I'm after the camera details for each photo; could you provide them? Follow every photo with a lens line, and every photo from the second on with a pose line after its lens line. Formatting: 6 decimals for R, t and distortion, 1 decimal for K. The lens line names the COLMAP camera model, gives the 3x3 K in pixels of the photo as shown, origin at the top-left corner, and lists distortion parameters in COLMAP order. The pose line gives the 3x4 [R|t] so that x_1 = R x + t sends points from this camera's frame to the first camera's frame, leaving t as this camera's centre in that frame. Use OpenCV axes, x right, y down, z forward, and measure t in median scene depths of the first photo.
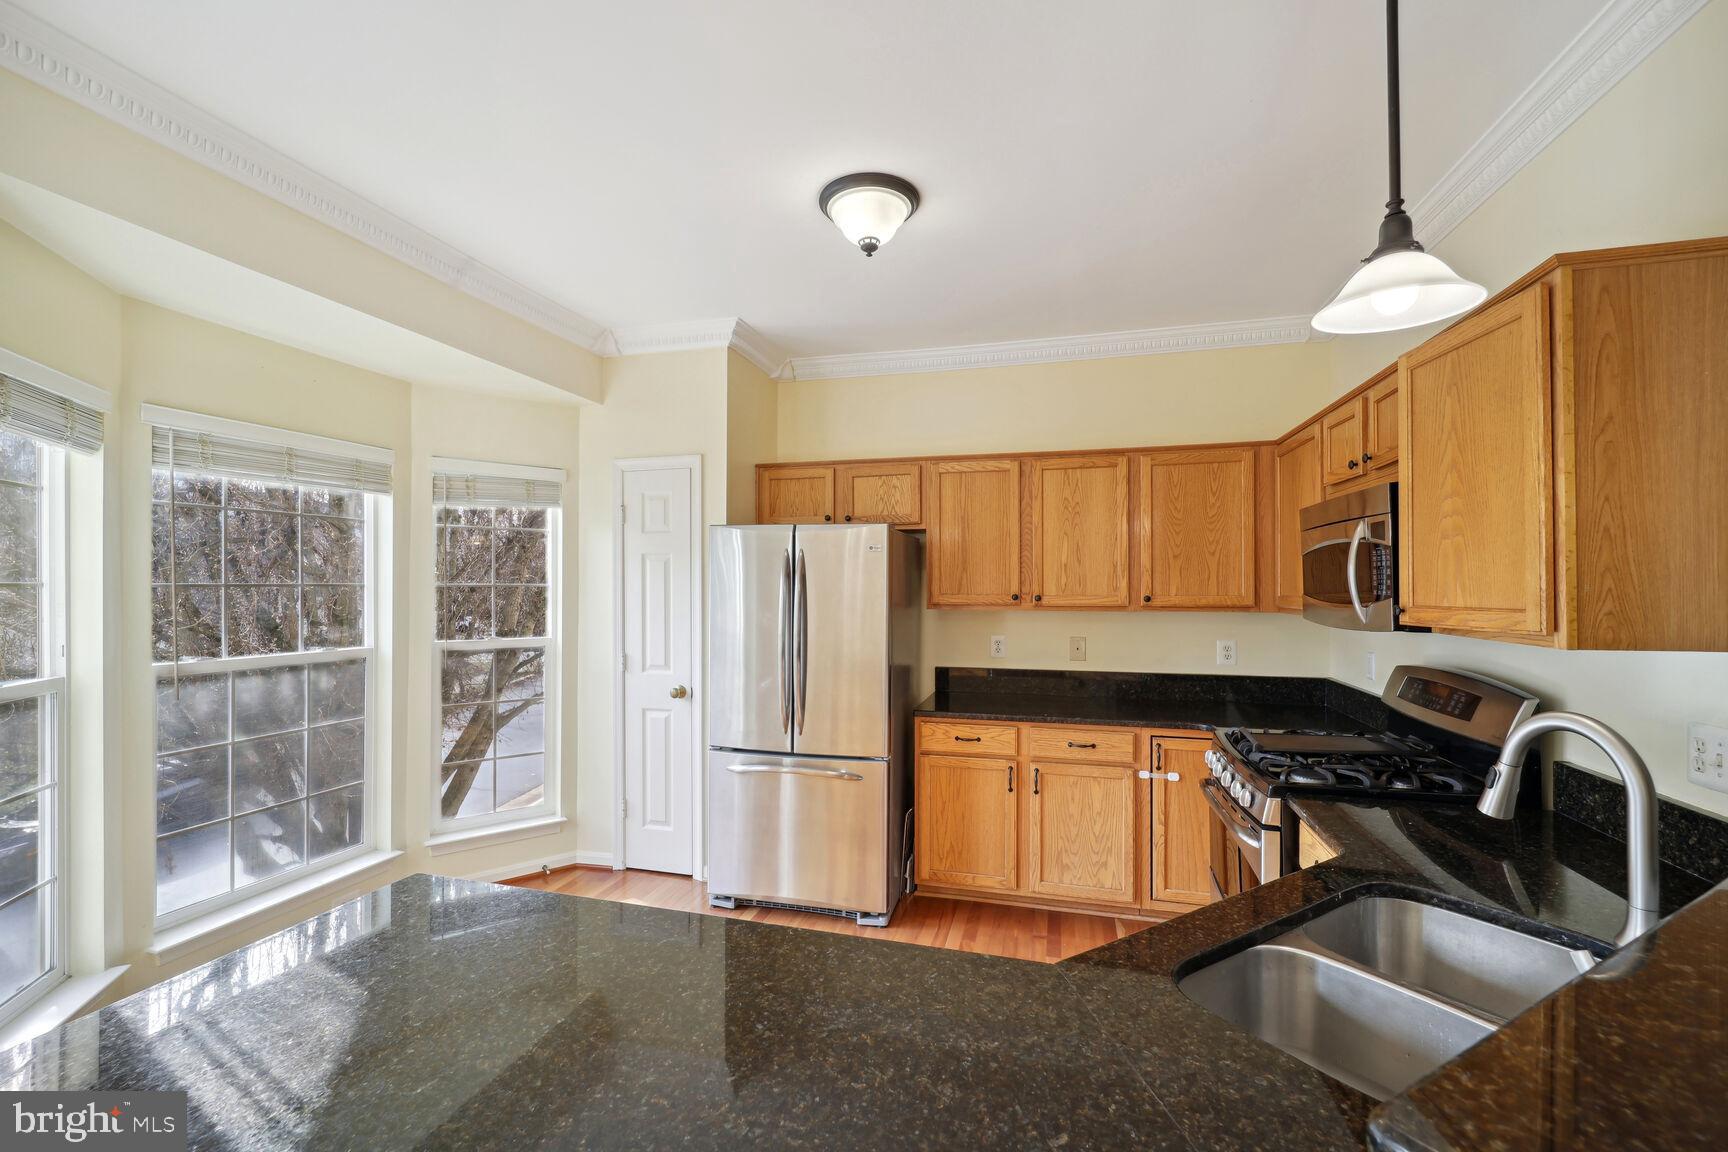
lens RADIAL K [[727.2, 0, 865.9], [0, 727.2, 584.6], [0, 0, 1]] dist [-0.001844, -0.000913]
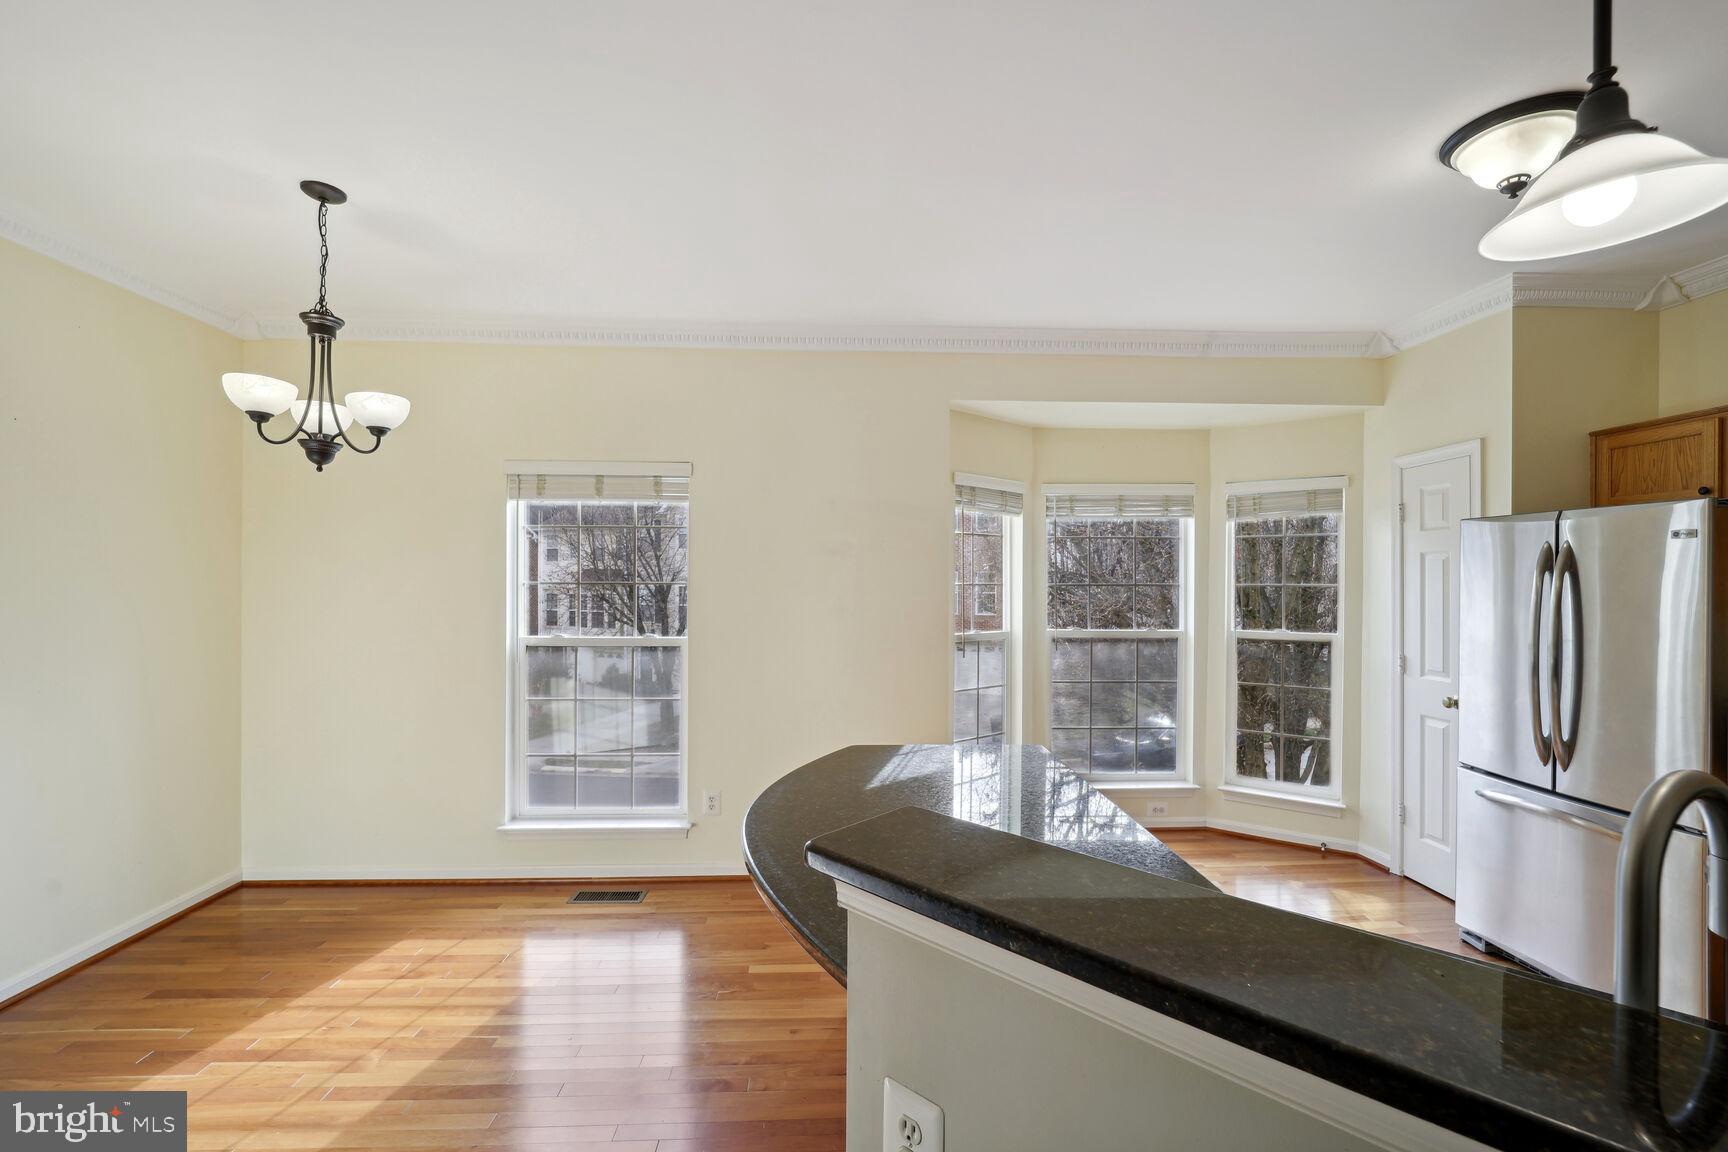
lens RADIAL K [[727.2, 0, 863.5], [0, 727.2, 590.3], [0, 0, 1]] dist [-0.001844, -0.000913]
pose [[0.308204, 0.007849, -0.951288, 0.417772], [-0.002181, 0.999969, 0.007544, 0.001536], [0.951318, -0.000250, 0.308212, 0.010809]]
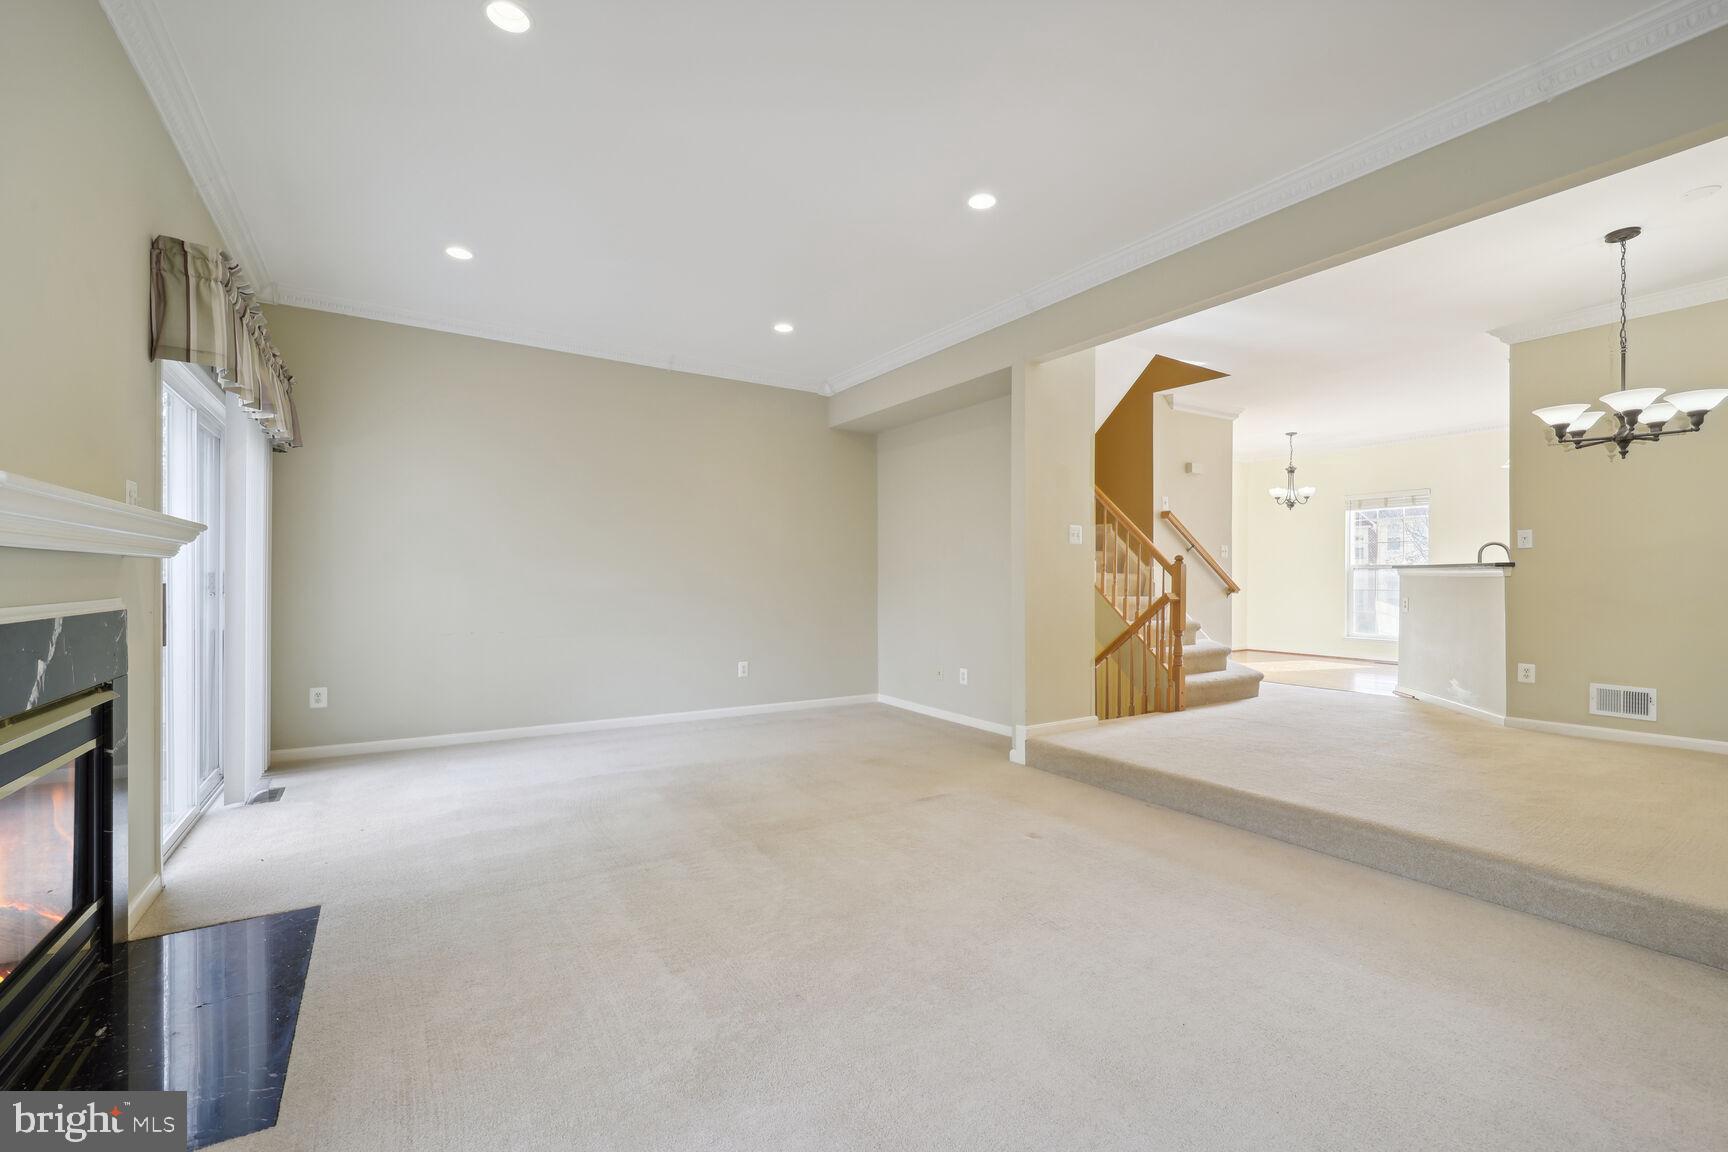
lens RADIAL K [[727.2, 0, 857.7], [0, 727.2, 576.1], [0, 0, 1]] dist [-0.001844, -0.000913]
pose [[-0.672718, -0.003816, -0.739889, 2.542193], [-0.001899, 0.999992, -0.003432, 0.139899], [0.739896, -0.000904, -0.672720, 0.327791]]
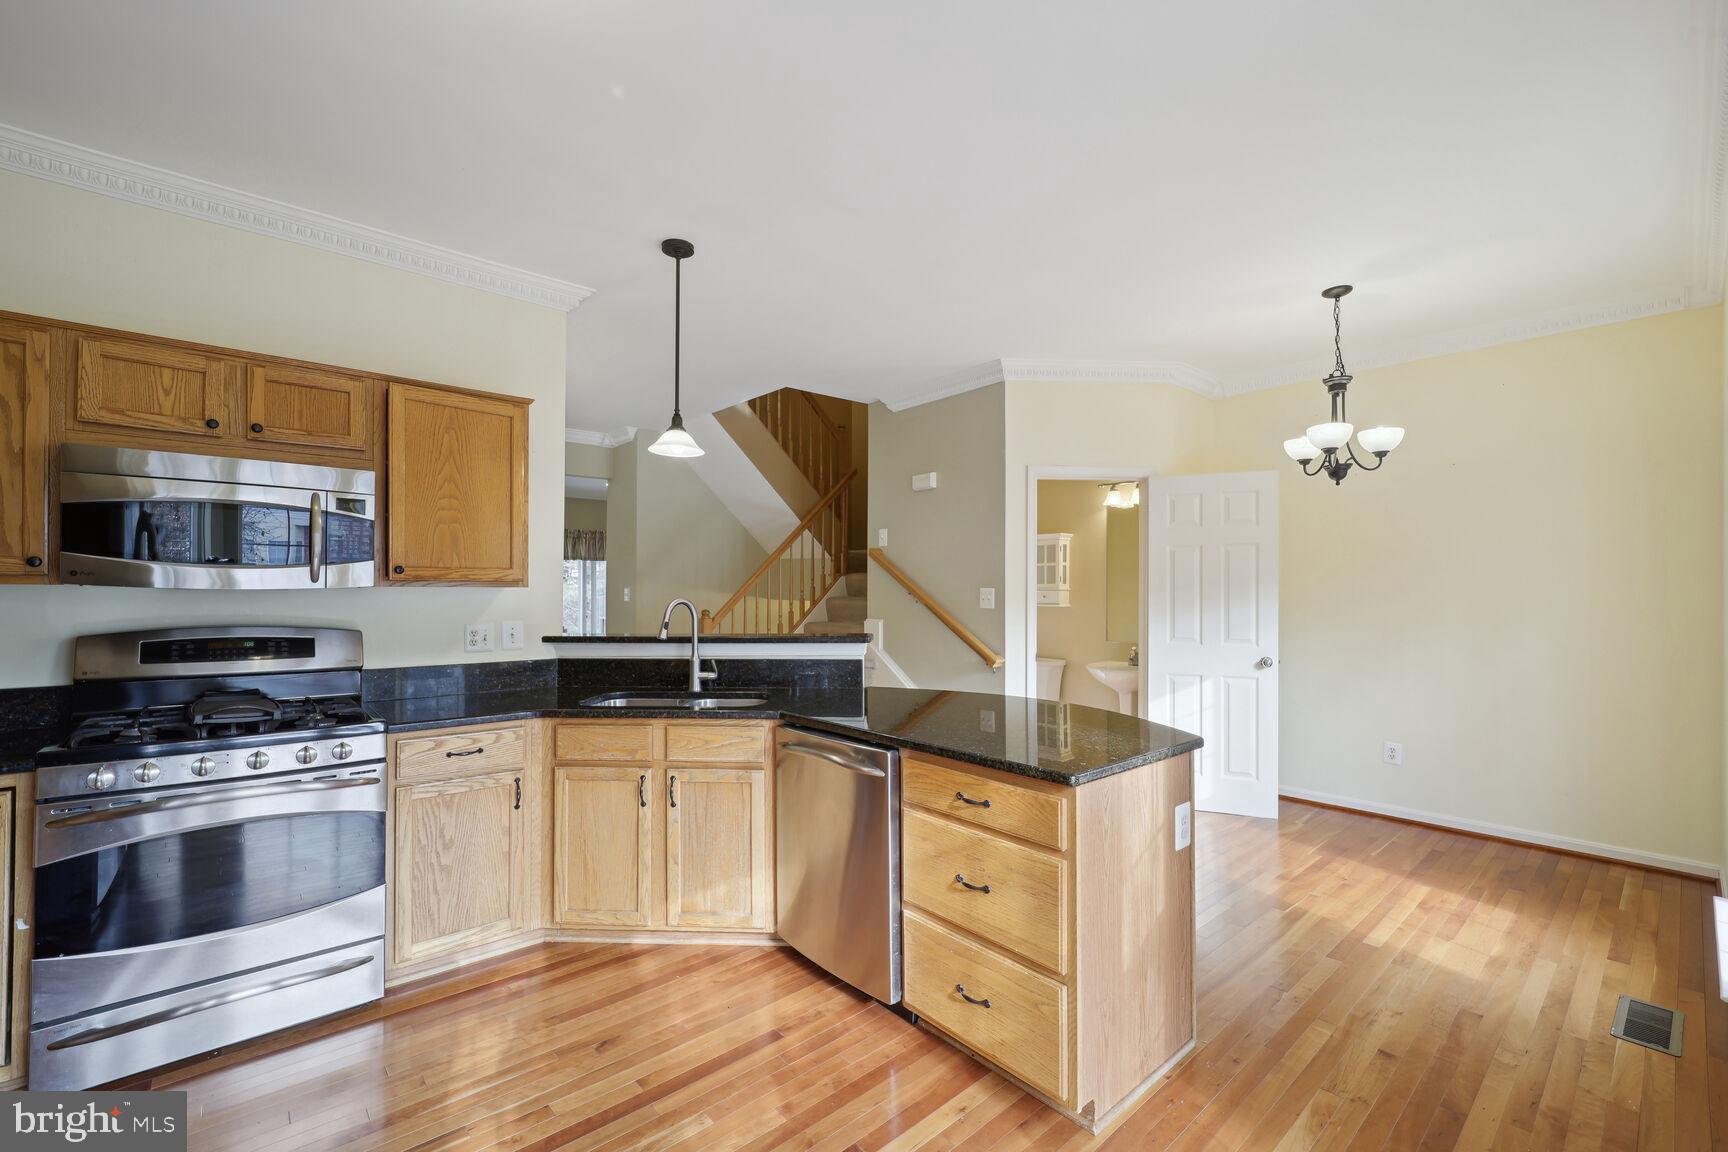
lens RADIAL K [[727.2, 0, 862.9], [0, 727.2, 584.0], [0, 0, 1]] dist [-0.001844, -0.000913]
pose [[-0.828868, 0.004770, 0.559424, -0.435606], [-0.001694, 0.999938, -0.011035, 0.043735], [-0.559442, -0.010094, -0.828808, 0.941299]]
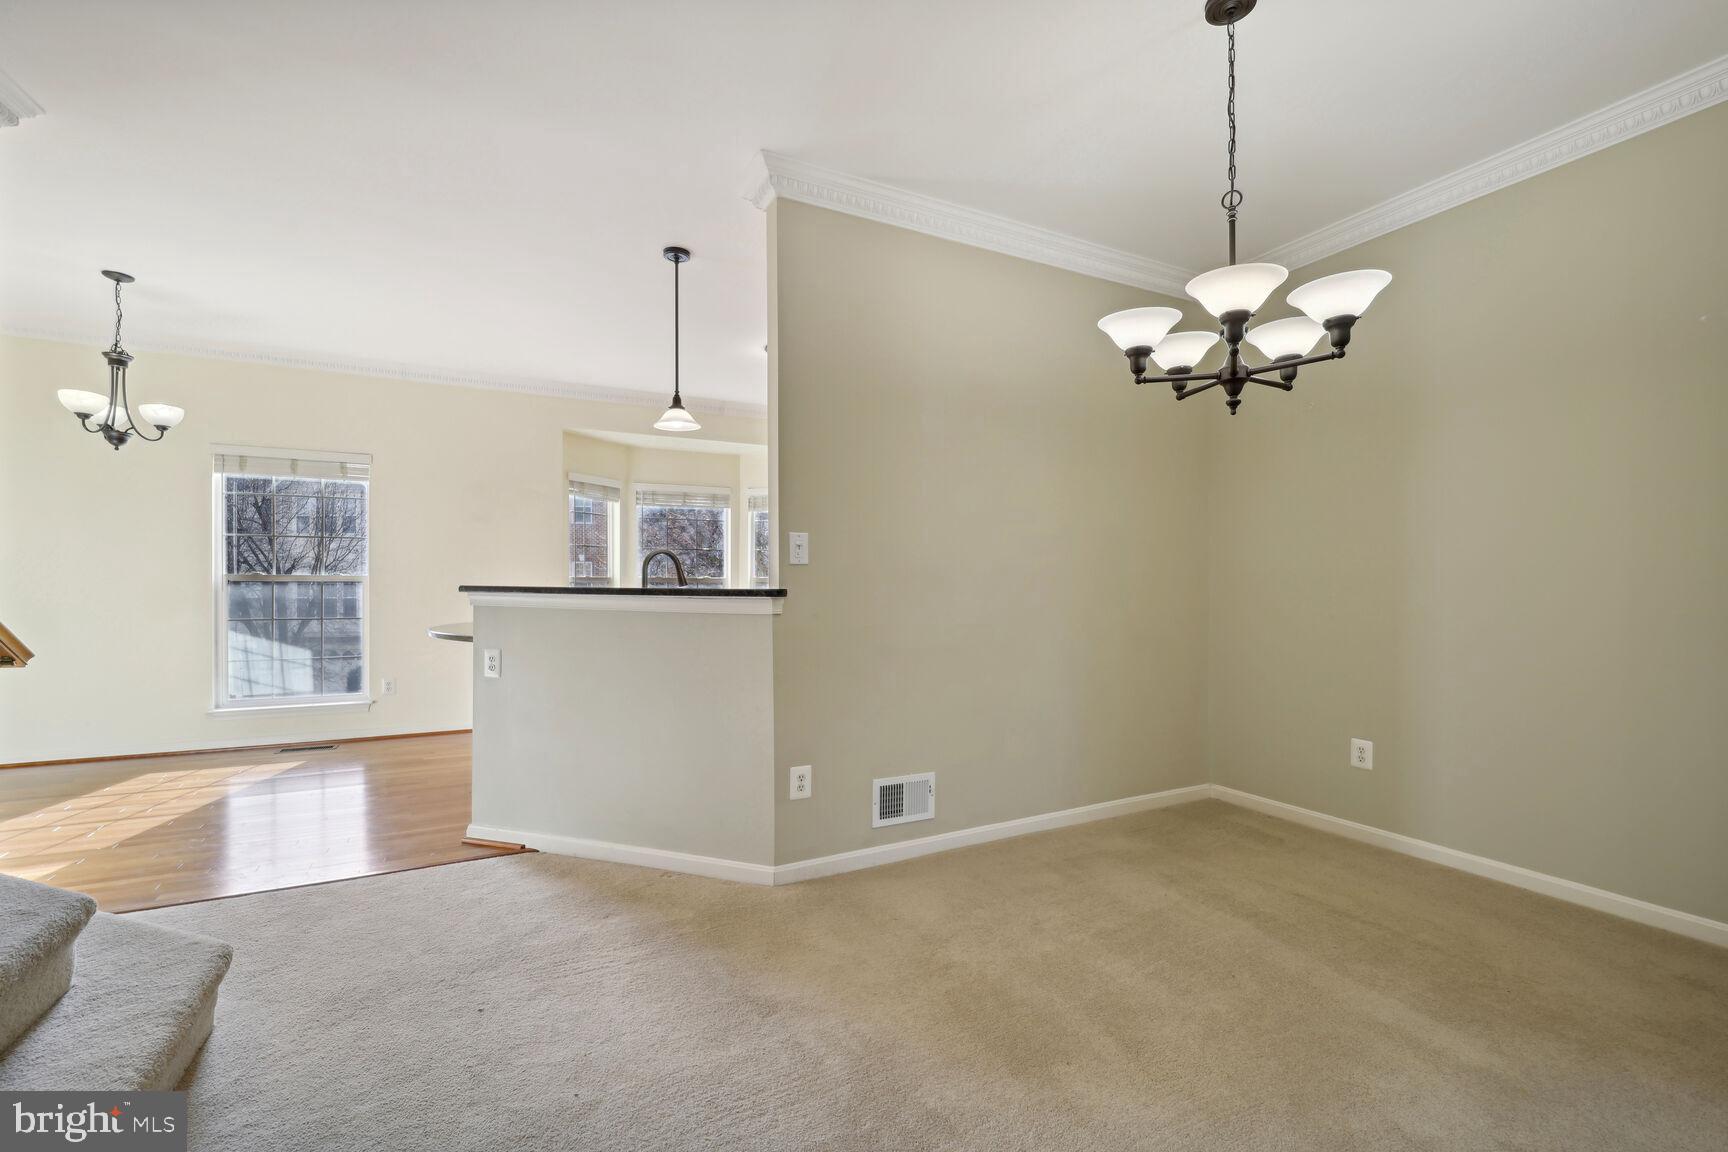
lens RADIAL K [[727.2, 0, 863.9], [0, 727.2, 590.0], [0, 0, 1]] dist [-0.001844, -0.000913]
pose [[0.672843, 0.009771, -0.739721, 1.210174], [-0.002938, 0.999940, 0.010536, 0.096113], [0.739779, -0.004916, 0.672832, -0.173078]]
